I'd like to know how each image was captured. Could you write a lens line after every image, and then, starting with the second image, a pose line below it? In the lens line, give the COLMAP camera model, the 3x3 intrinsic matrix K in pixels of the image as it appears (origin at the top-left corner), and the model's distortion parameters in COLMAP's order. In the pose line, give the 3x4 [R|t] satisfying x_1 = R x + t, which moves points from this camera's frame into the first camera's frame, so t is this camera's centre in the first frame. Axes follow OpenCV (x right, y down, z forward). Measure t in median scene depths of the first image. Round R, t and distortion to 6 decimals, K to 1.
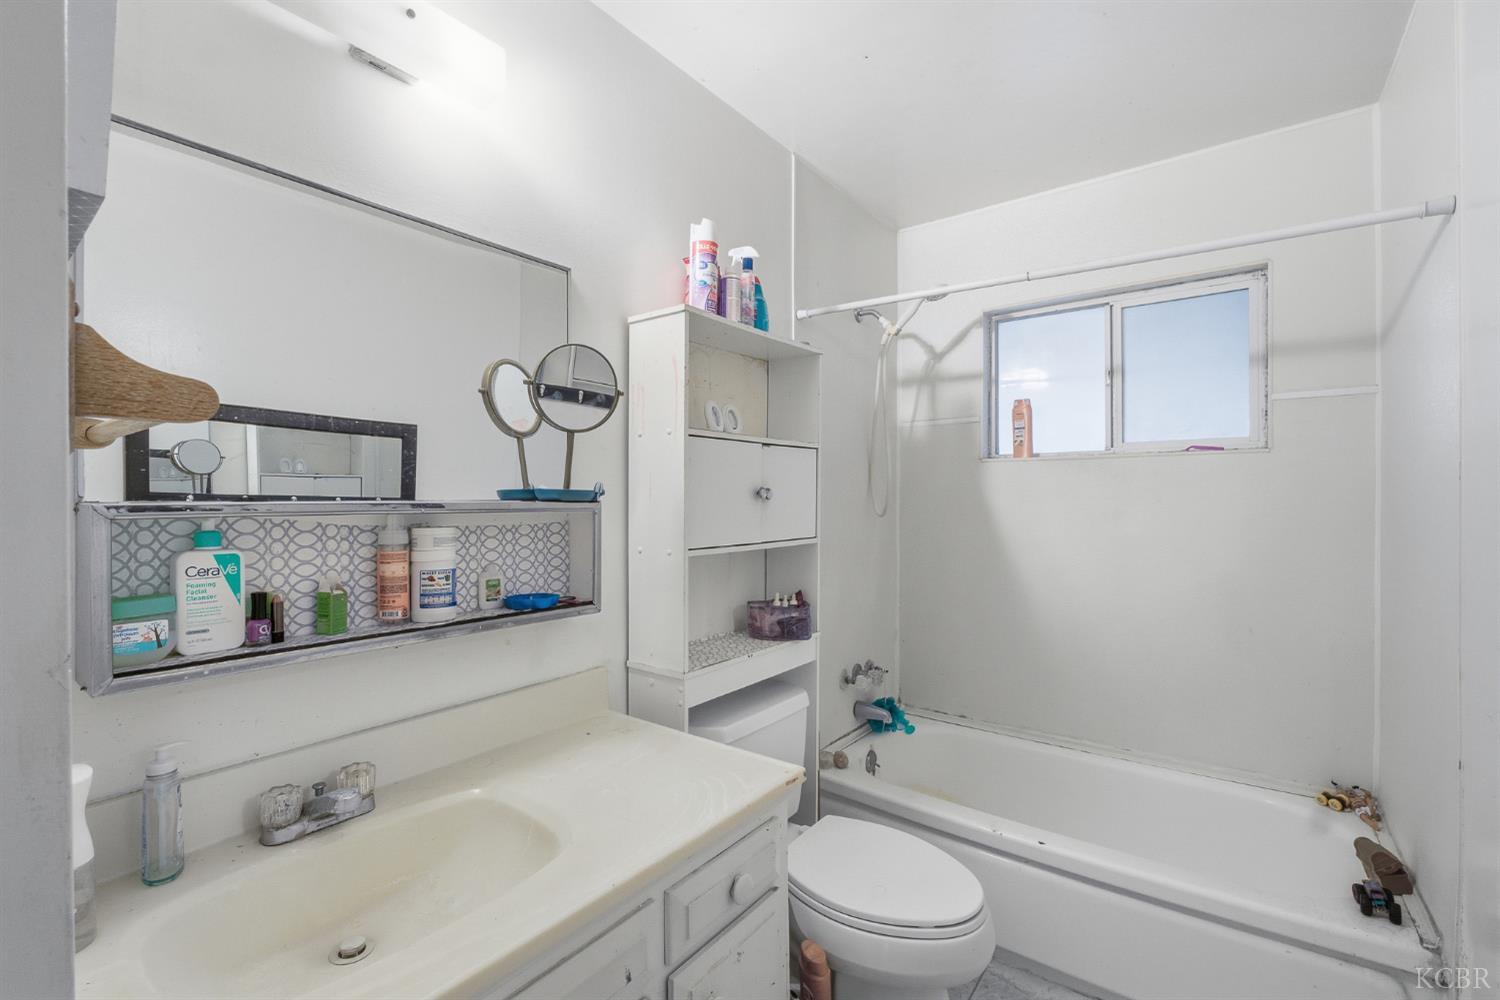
lens RADIAL K [[655.3, 0, 750.0], [0, 655.3, 500.0], [0, 0, 1]] dist [0.000386, -0.000052]
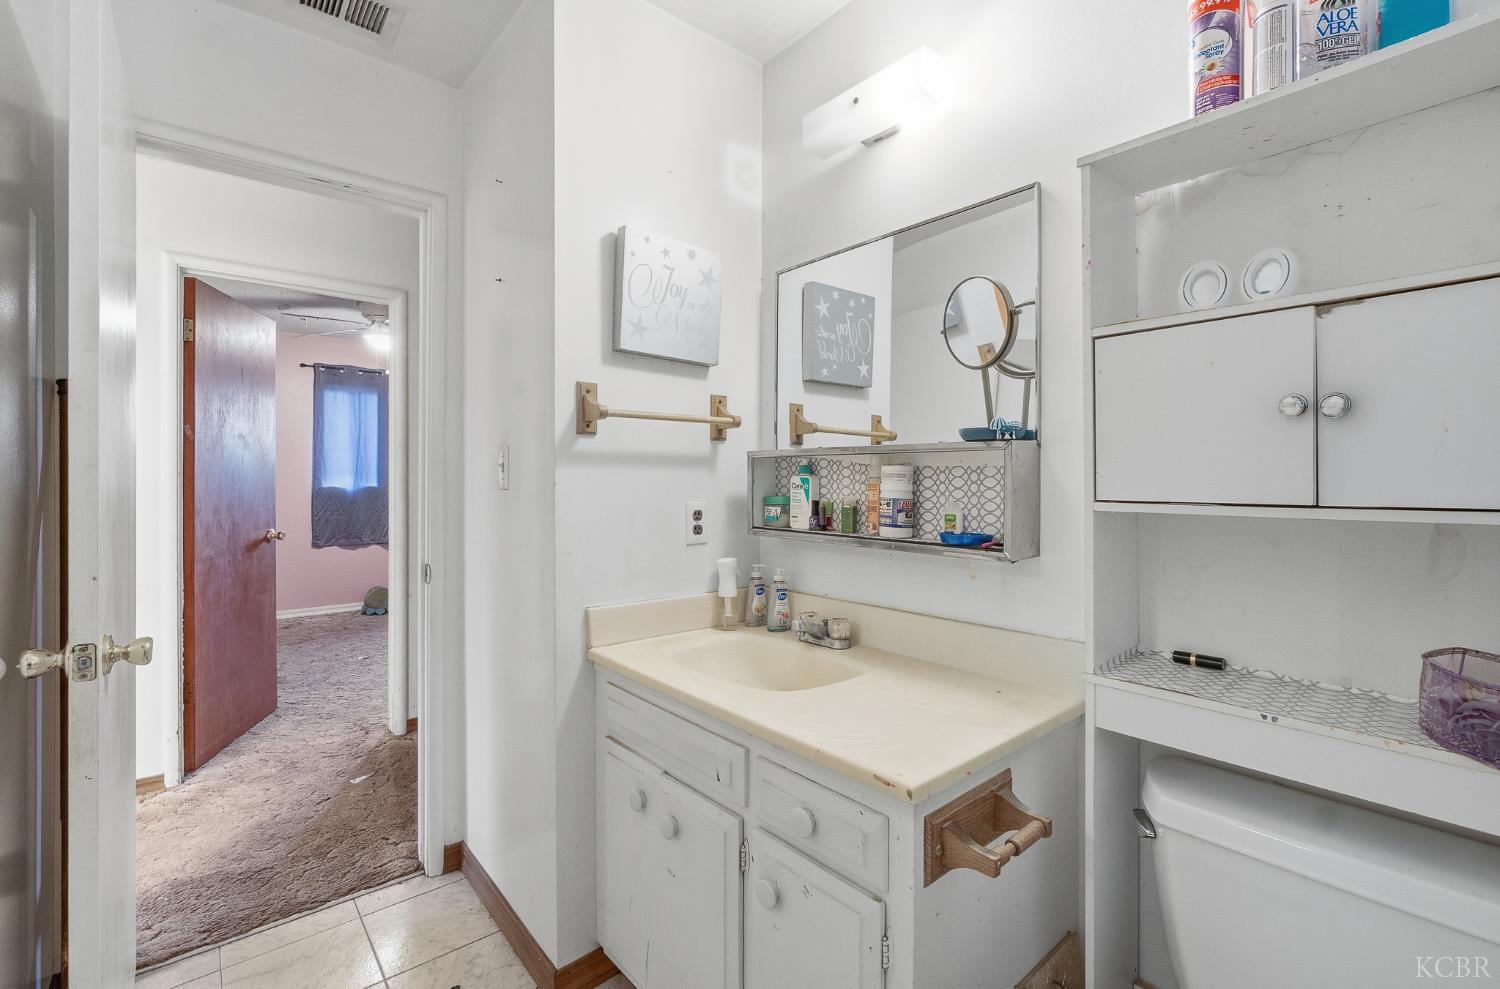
lens RADIAL K [[663.4, 0, 746.9], [0, 663.4, 482.1], [0, 0, 1]] dist [0.010304, 0.000168]
pose [[-0.221933, 0.005299, -0.975047, 0.788426], [-0.003949, 0.999972, 0.006333, 0.060909], [0.975054, 0.005256, -0.221906, 0.917497]]
